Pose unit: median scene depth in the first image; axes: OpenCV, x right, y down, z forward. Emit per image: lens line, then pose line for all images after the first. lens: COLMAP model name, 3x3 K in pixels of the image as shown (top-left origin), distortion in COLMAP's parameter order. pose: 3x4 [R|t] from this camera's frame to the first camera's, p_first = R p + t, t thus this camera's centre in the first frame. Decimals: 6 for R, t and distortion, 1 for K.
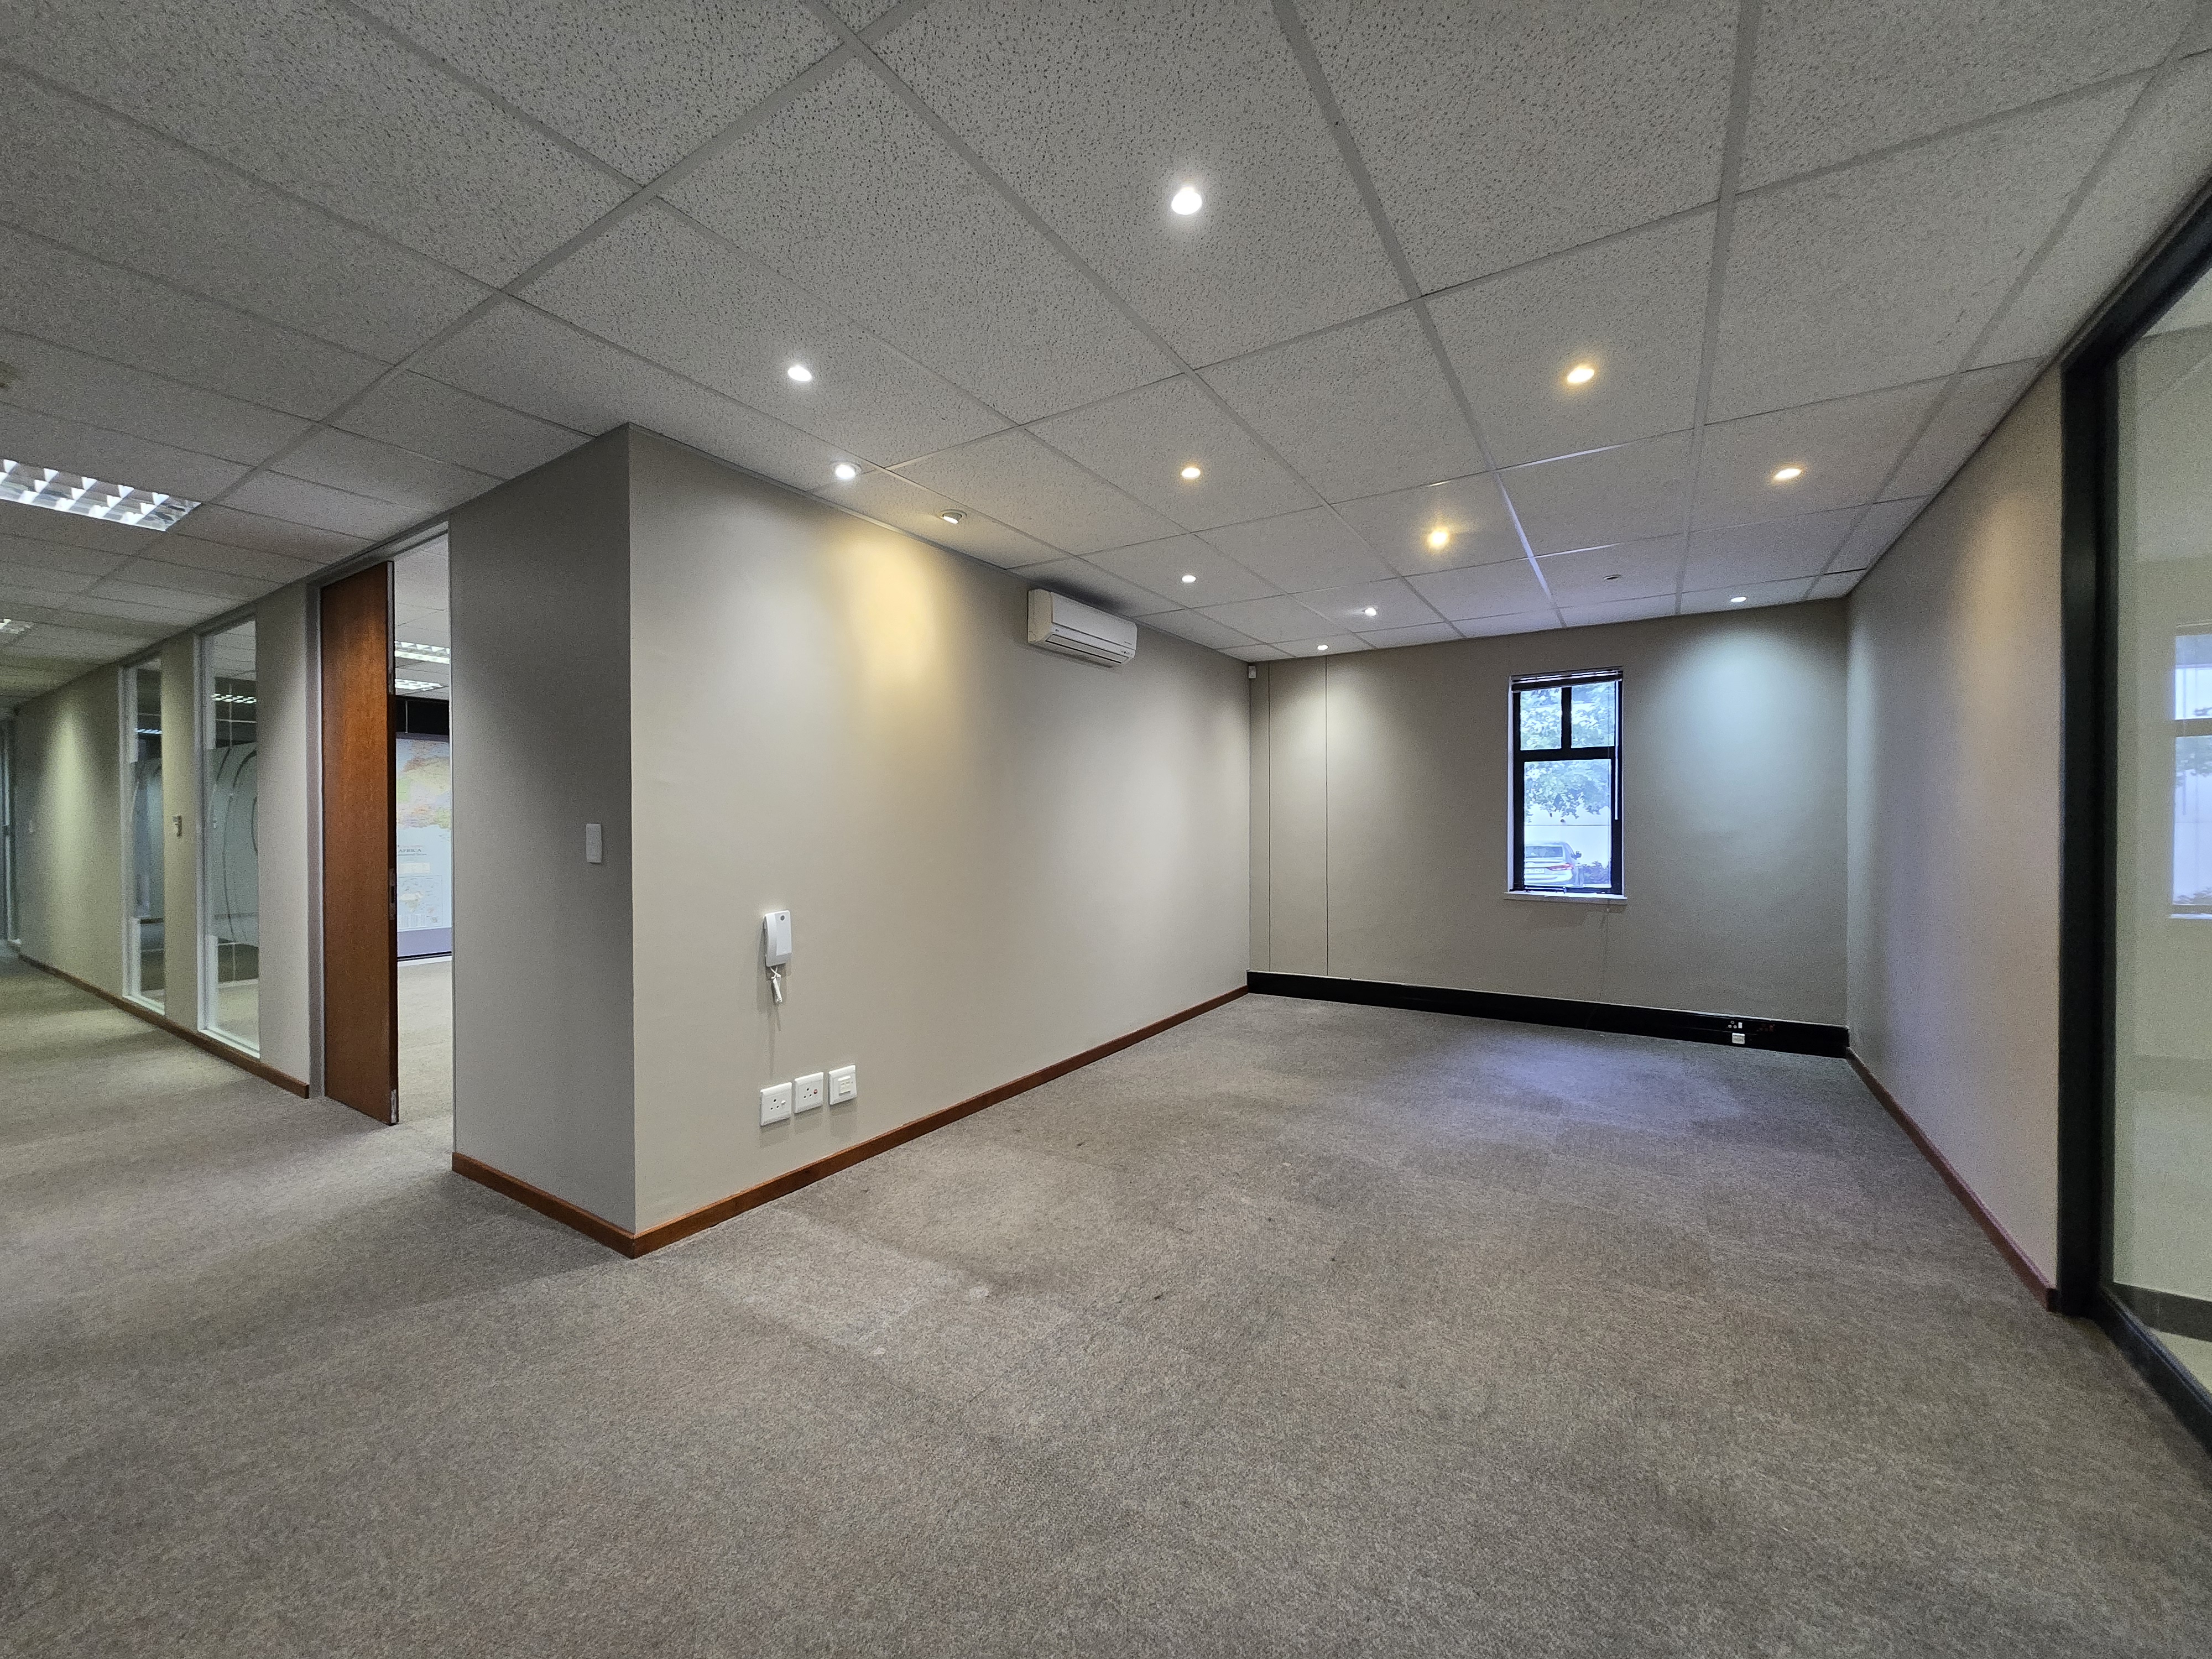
lens RADIAL K [[866.8, 0, 1092.6], [0, 866.8, 826.8], [0, 0, 1]] dist [-0.000142, -0.000021]
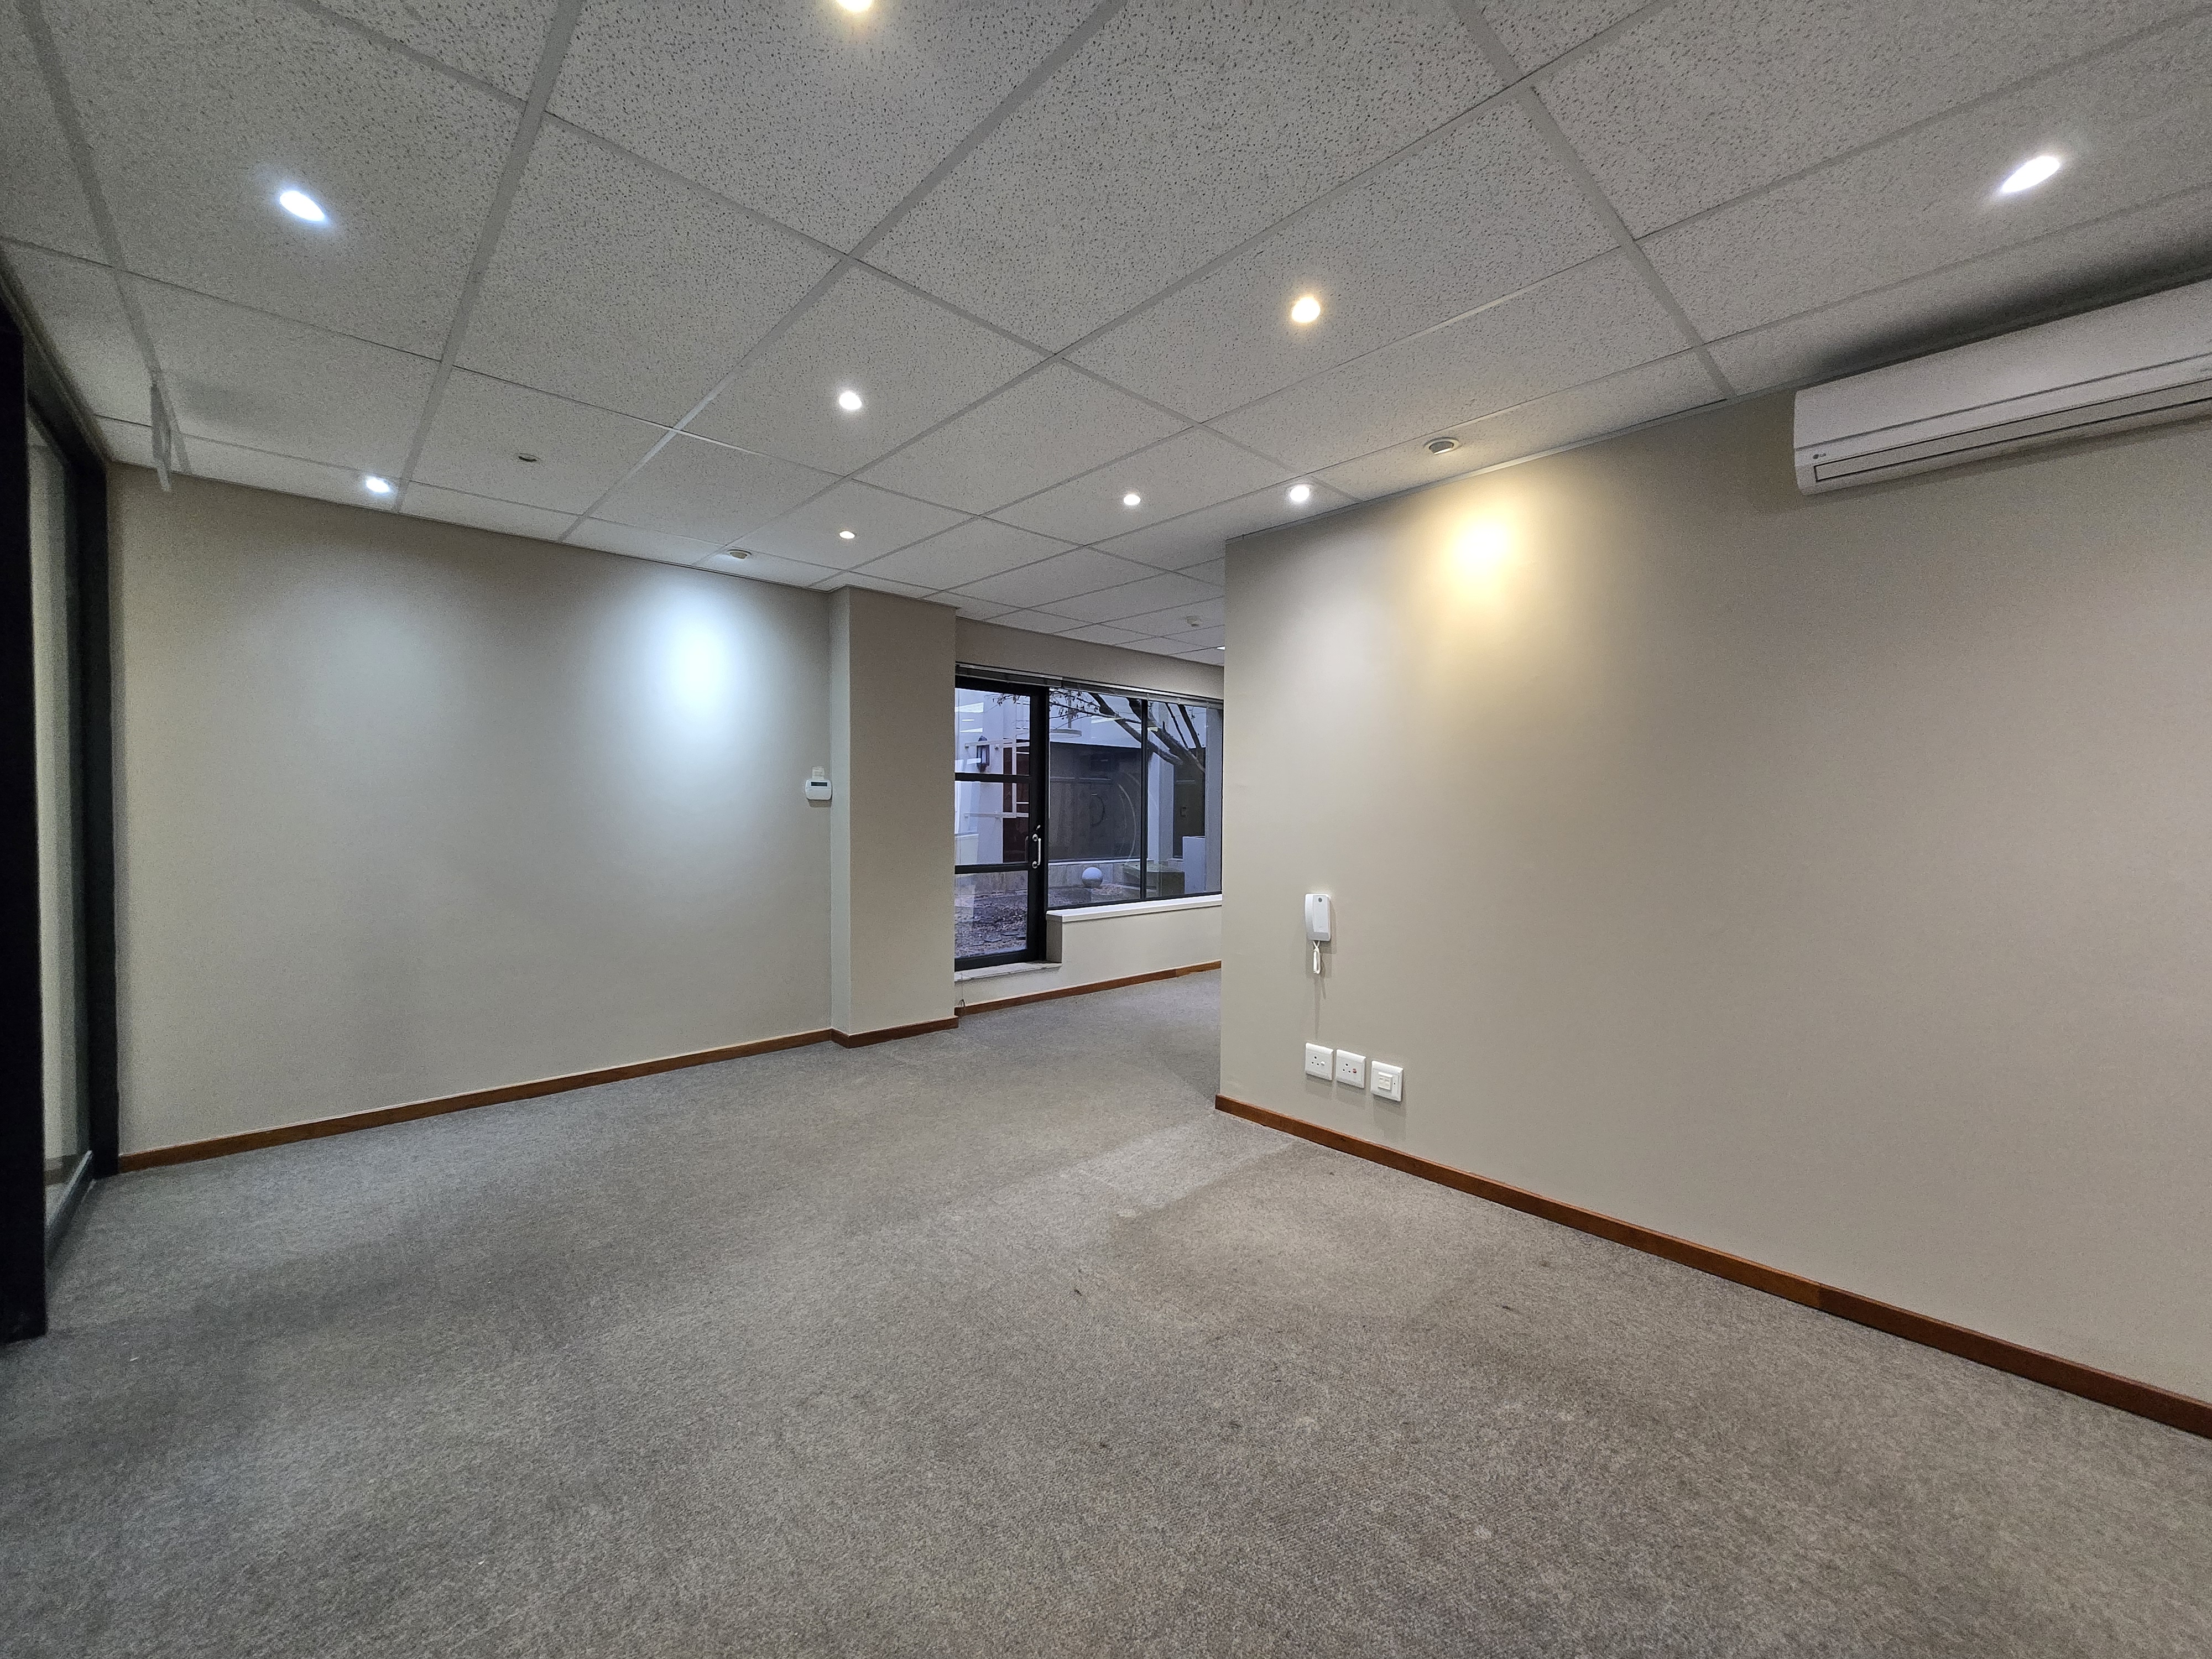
lens RADIAL K [[866.8, 0, 1092.6], [0, 866.8, 826.8], [0, 0, 1]] dist [-0.000142, -0.000021]
pose [[-0.252468, 0.021876, -0.967358, 0.812526], [-0.010807, 0.999618, 0.025426, -0.016516], [0.967545, 0.016874, -0.252135, 0.994940]]
